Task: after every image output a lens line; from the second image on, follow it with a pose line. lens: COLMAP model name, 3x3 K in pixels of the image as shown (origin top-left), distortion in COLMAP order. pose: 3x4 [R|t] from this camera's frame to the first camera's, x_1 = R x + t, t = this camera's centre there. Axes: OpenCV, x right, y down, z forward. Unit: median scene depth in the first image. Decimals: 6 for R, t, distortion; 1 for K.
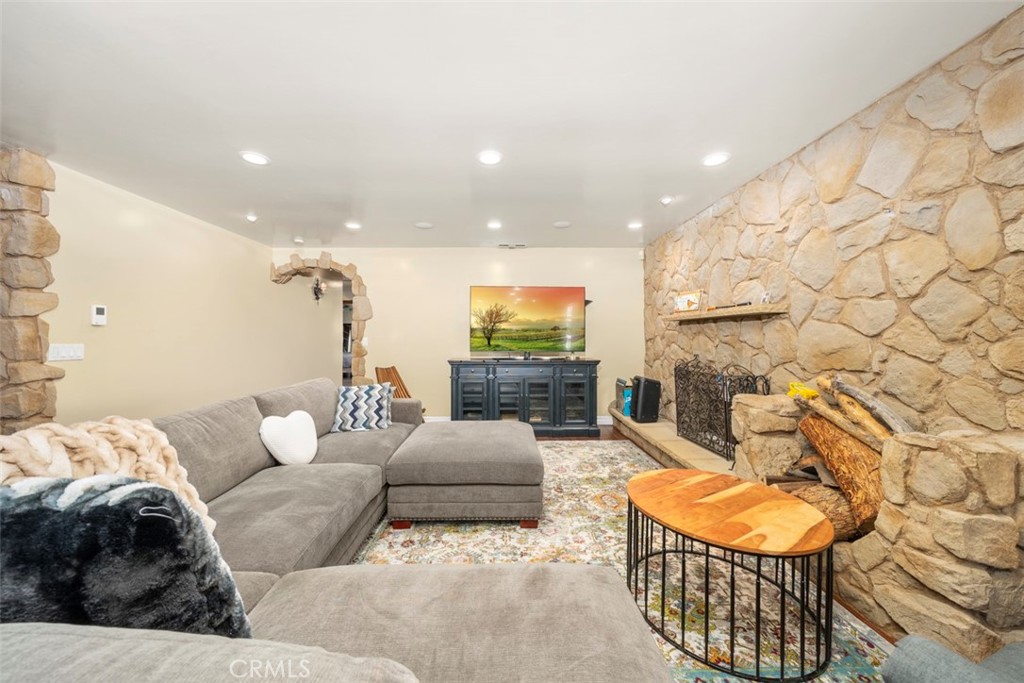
lens RADIAL K [[355.0, 0, 510.3], [0, 355.0, 330.7], [0, 0, 1]] dist [-0.001426, -0.000118]
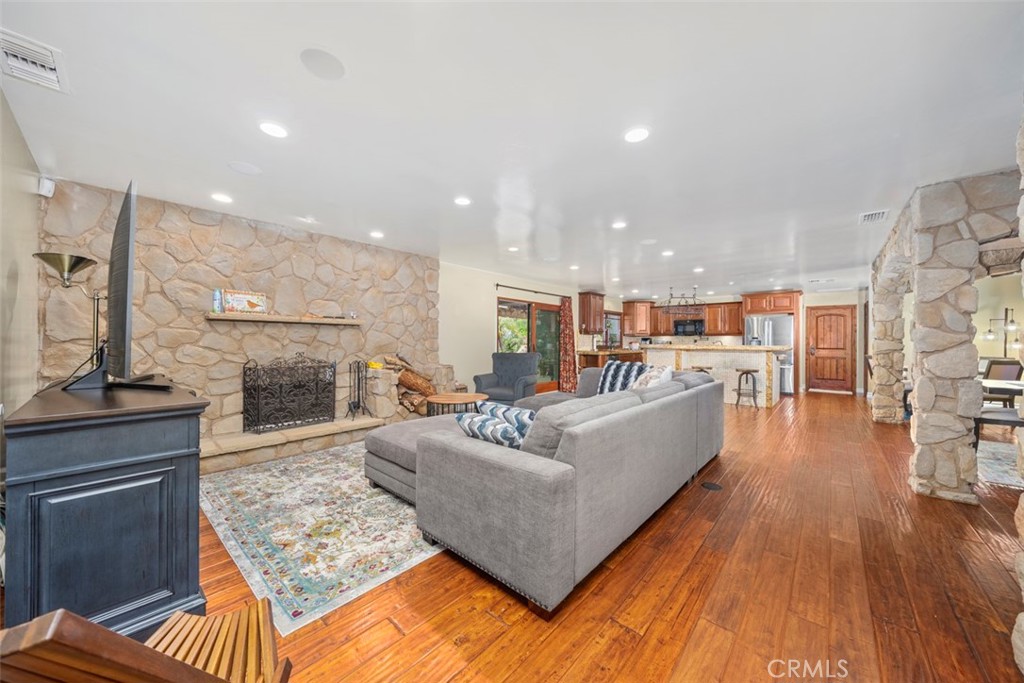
lens RADIAL K [[357.6, 0, 512.0], [0, 357.6, 341.5], [0, 0, 1]] dist [-0.000267, -0.000001]
pose [[-0.729627, -0.001352, 0.683844, -1.086185], [-0.015717, 0.999767, -0.014792, 0.048279], [-0.683665, -0.021541, -0.729478, 1.815273]]
